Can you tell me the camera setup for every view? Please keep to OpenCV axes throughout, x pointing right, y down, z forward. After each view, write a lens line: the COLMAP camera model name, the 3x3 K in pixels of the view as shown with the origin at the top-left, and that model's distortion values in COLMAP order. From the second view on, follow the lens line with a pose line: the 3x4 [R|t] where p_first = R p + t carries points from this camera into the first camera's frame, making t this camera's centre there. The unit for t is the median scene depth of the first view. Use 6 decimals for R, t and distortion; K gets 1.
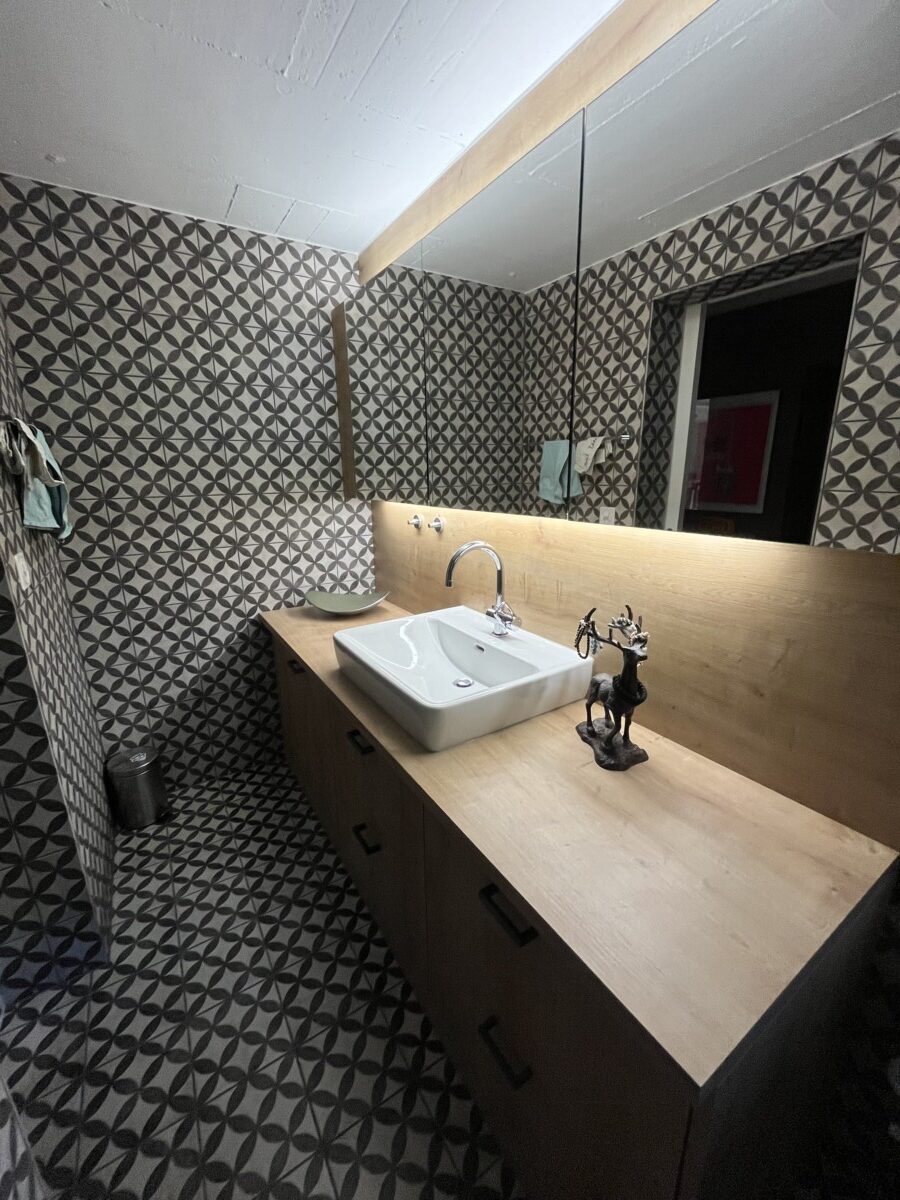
lens RADIAL K [[485.1, 0, 453.7], [0, 485.1, 602.1], [0, 0, 1]] dist [-0.001259, -0.000404]
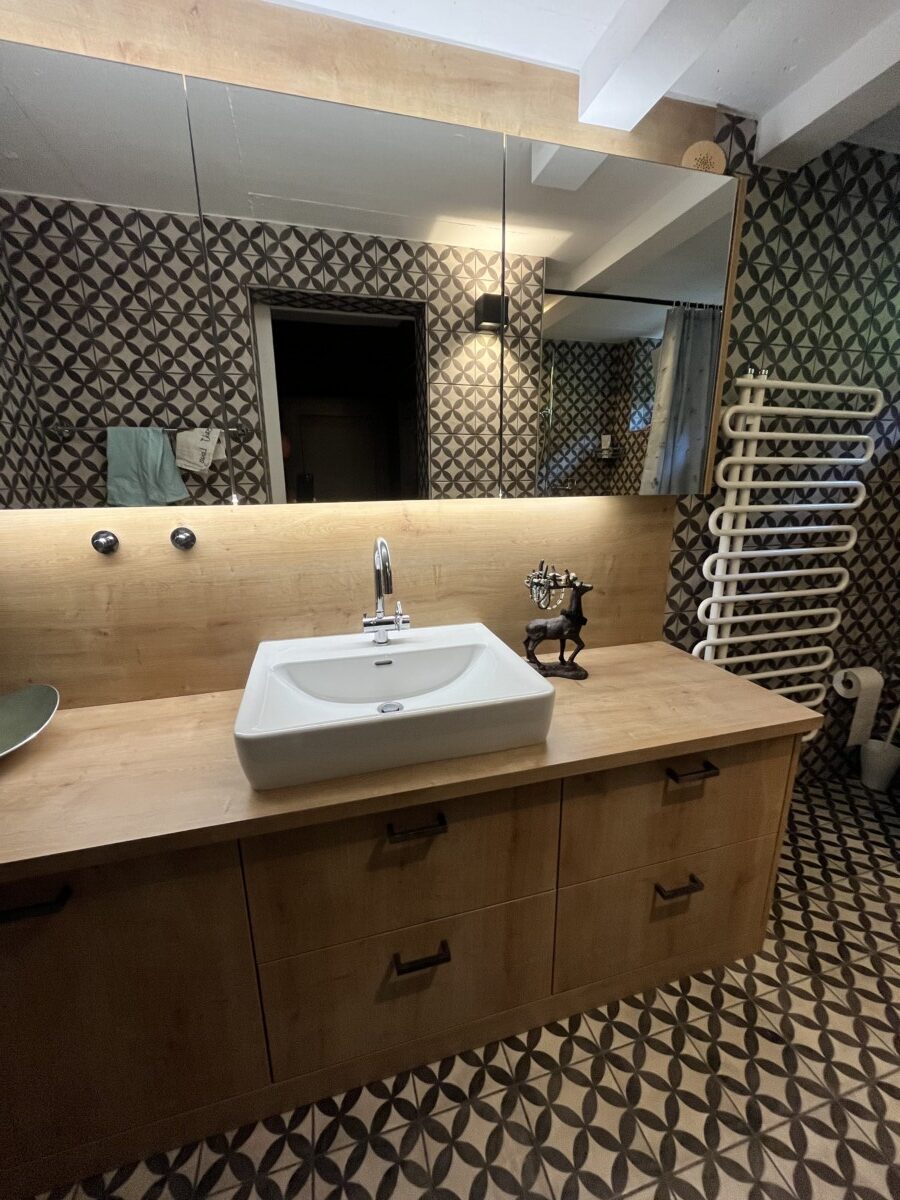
lens RADIAL K [[483.1, 0, 452.0], [0, 483.1, 605.9], [0, 0, 1]] dist [-0.001187, -0.000220]
pose [[0.294554, -0.236057, 0.926021, -0.515142], [0.257564, 0.952763, 0.160947, -0.081512], [-0.920271, 0.191102, 0.341440, 0.449800]]
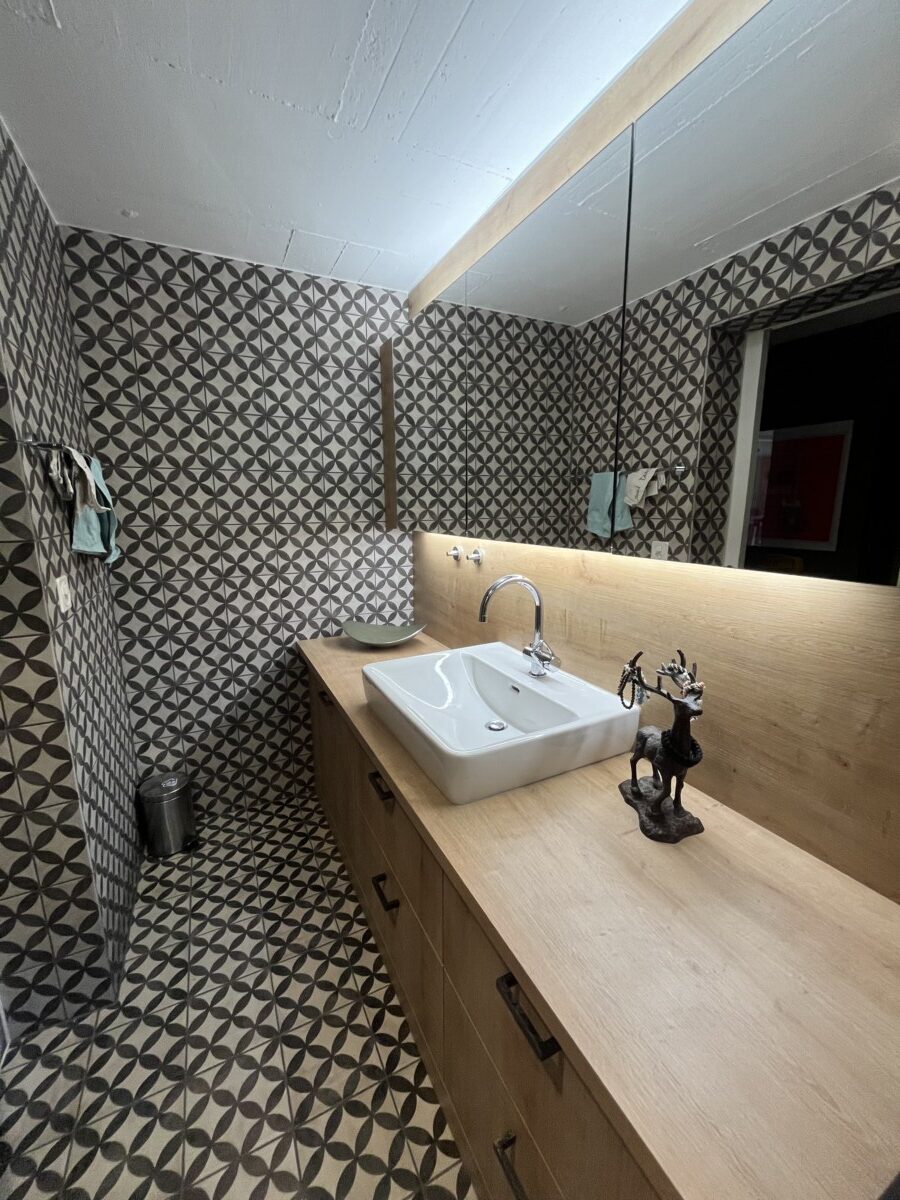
lens RADIAL K [[485.1, 0, 453.7], [0, 485.1, 602.1], [0, 0, 1]] dist [-0.001259, -0.000404]
pose [[0.994682, 0.027375, -0.099293, 0.018972], [-0.033889, 0.997341, -0.064521, -0.005482], [0.097262, 0.067543, 0.992964, 0.042157]]
